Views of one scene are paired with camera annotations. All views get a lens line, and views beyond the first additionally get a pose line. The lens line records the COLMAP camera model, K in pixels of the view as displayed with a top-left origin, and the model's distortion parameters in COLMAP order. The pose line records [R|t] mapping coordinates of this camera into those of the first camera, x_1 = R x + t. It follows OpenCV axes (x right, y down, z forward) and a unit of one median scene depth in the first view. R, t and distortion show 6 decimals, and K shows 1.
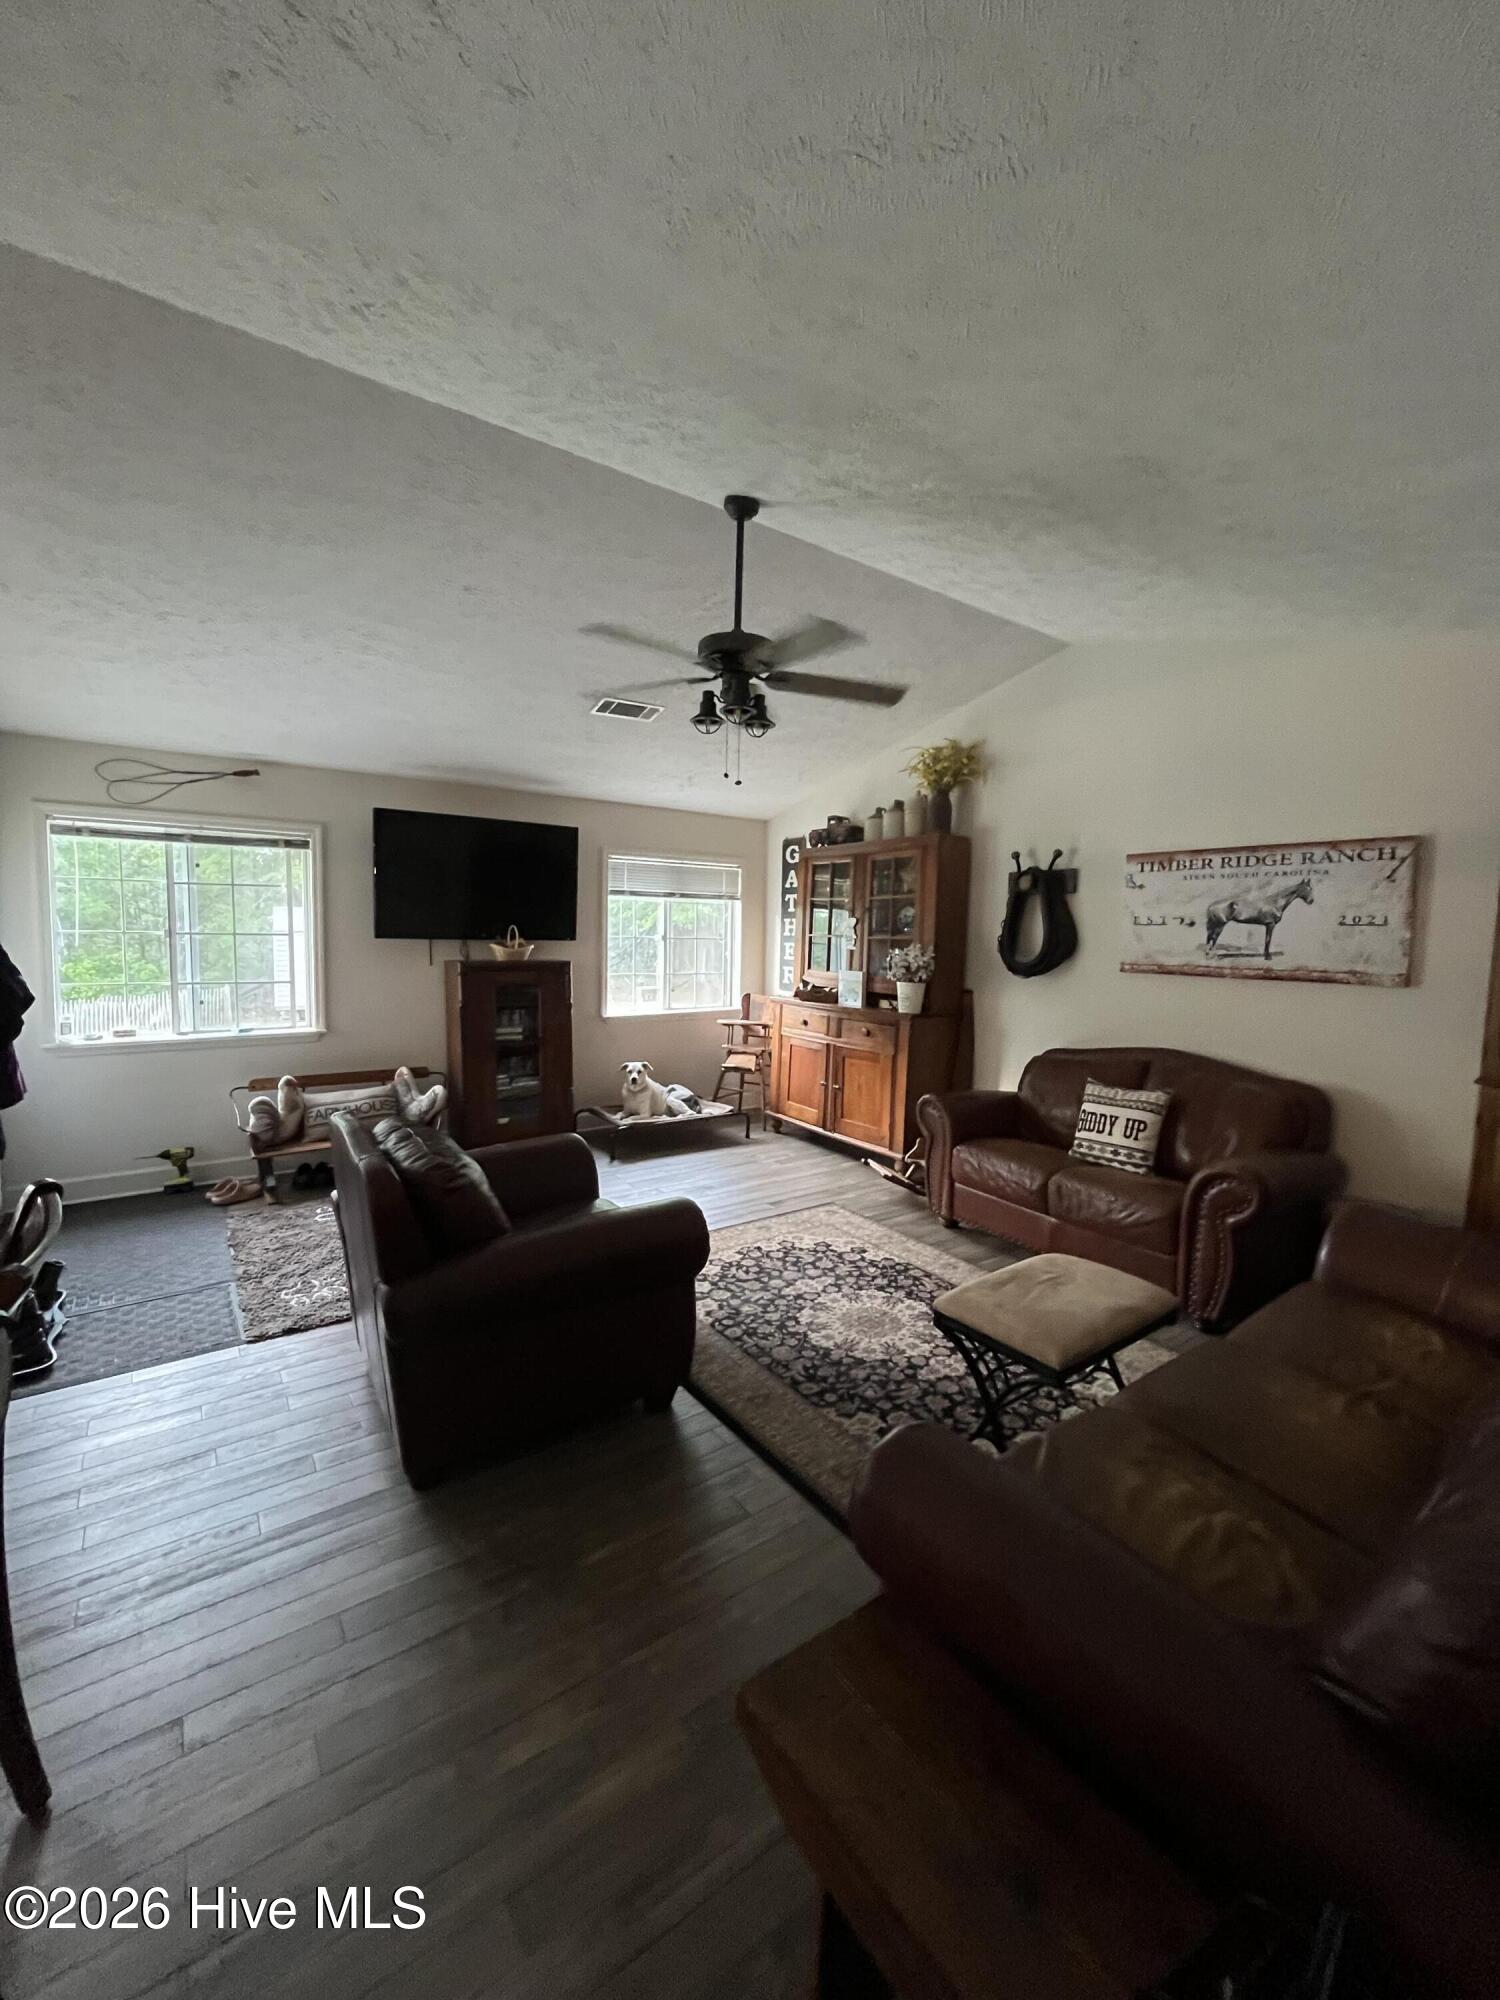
lens RADIAL K [[807.2, 0, 745.5], [0, 807.2, 994.9], [0, 0, 1]] dist [-0.001280, -0.003442]
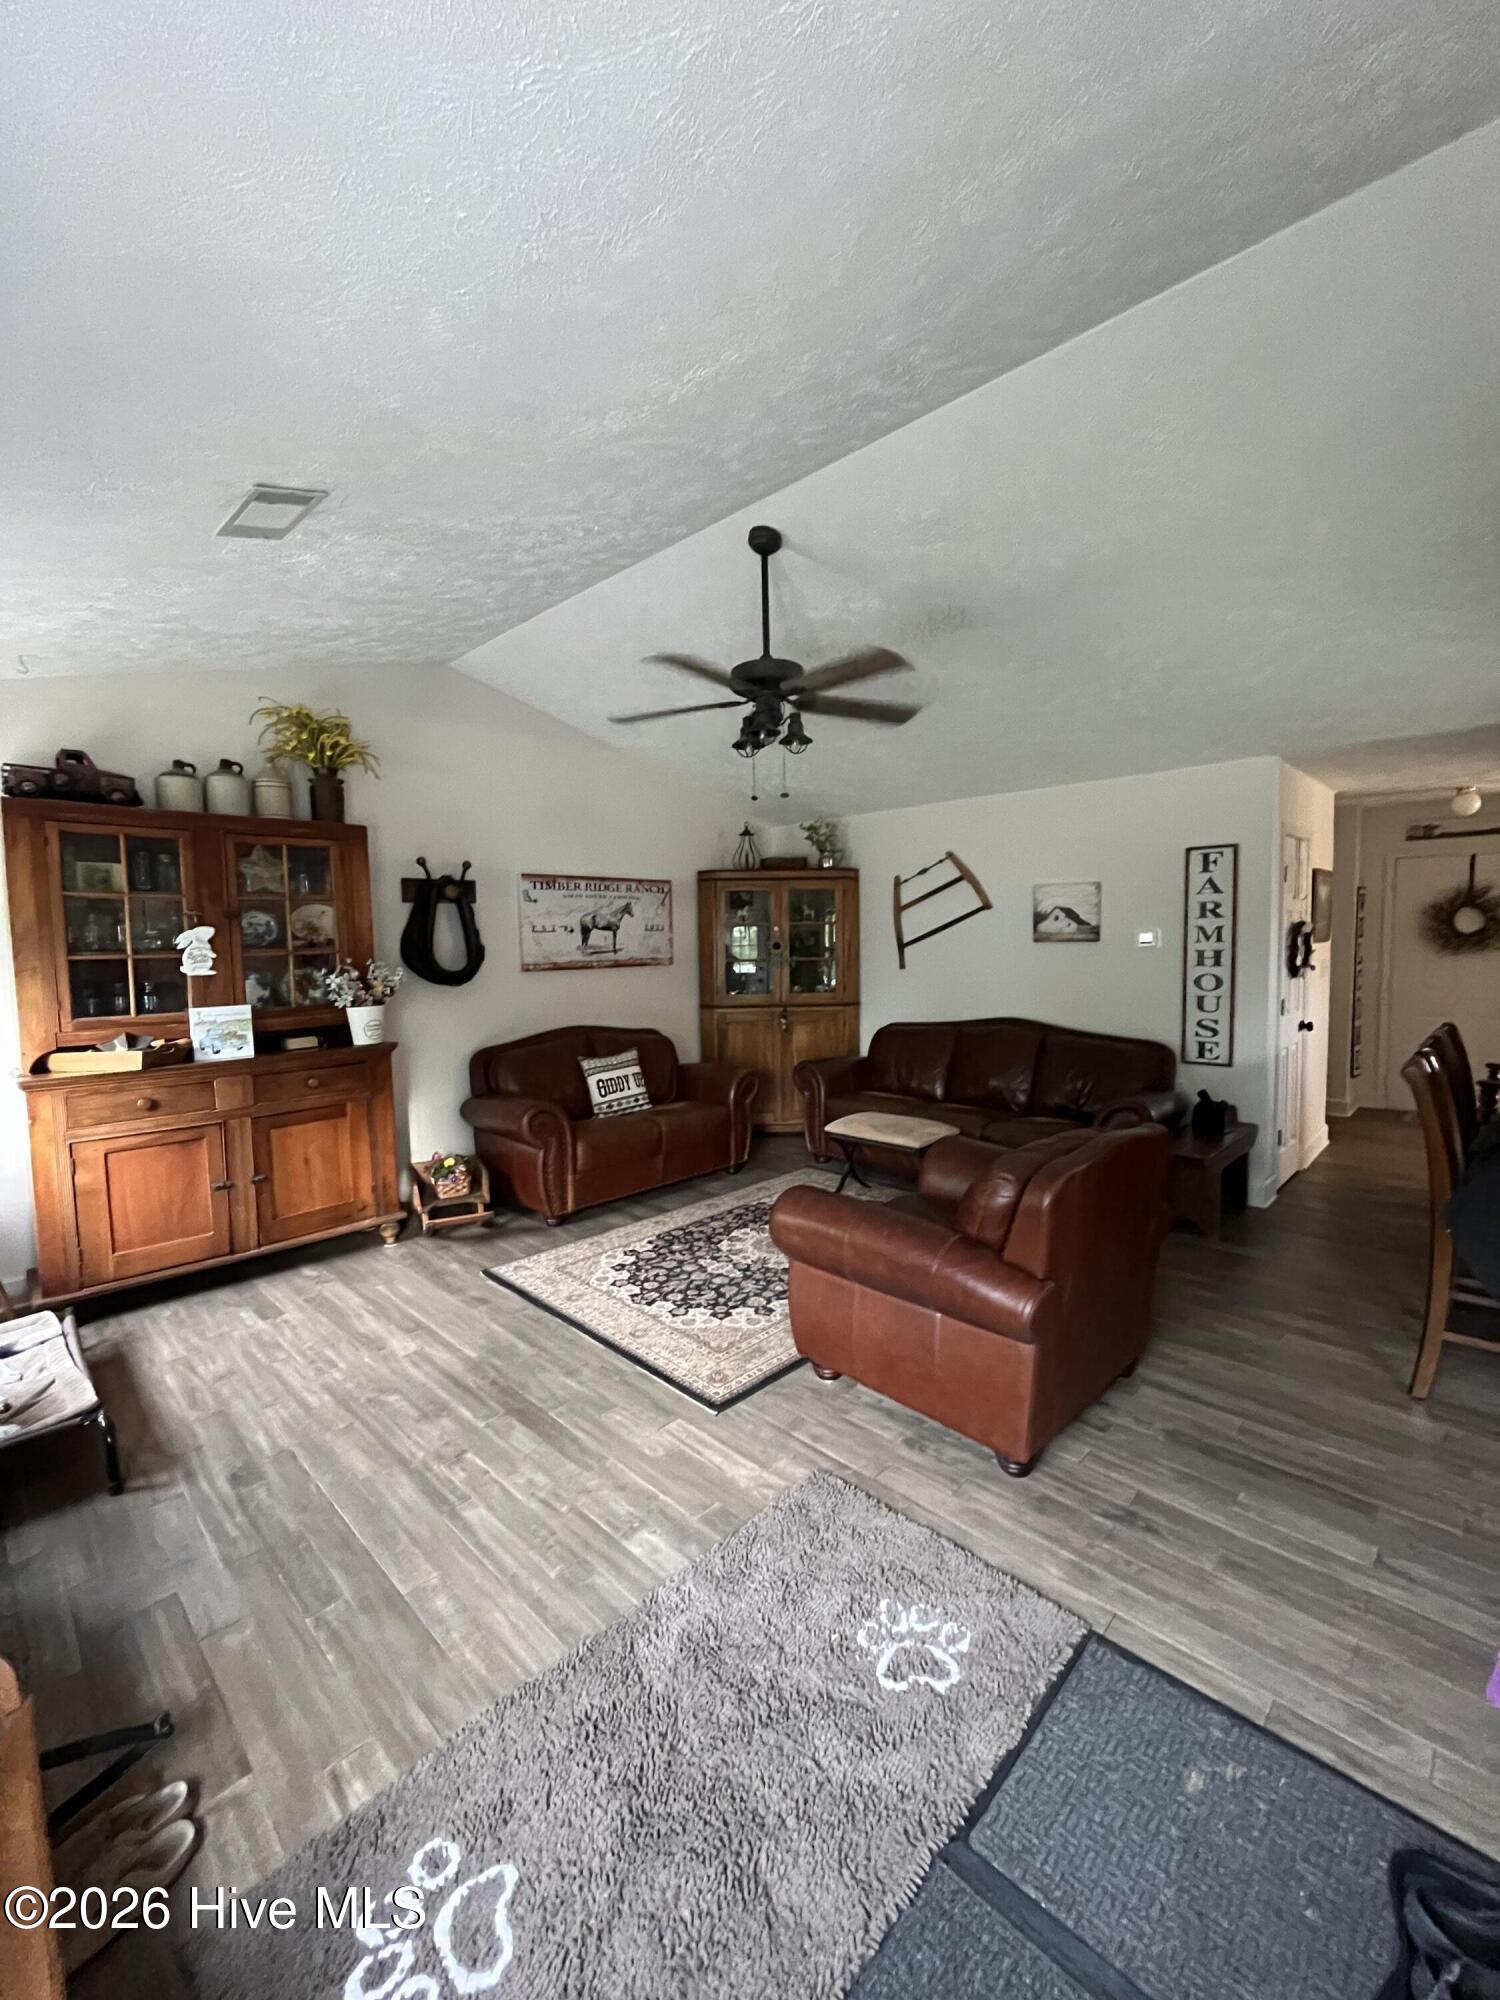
lens RADIAL K [[807.2, 0, 745.5], [0, 807.2, 994.9], [0, 0, 1]] dist [-0.001280, -0.003442]
pose [[-0.173622, -0.086311, 0.981023, -0.872333], [0.091335, 0.990447, 0.103304, -0.100513], [-0.980568, 0.107538, -0.164081, 1.008301]]
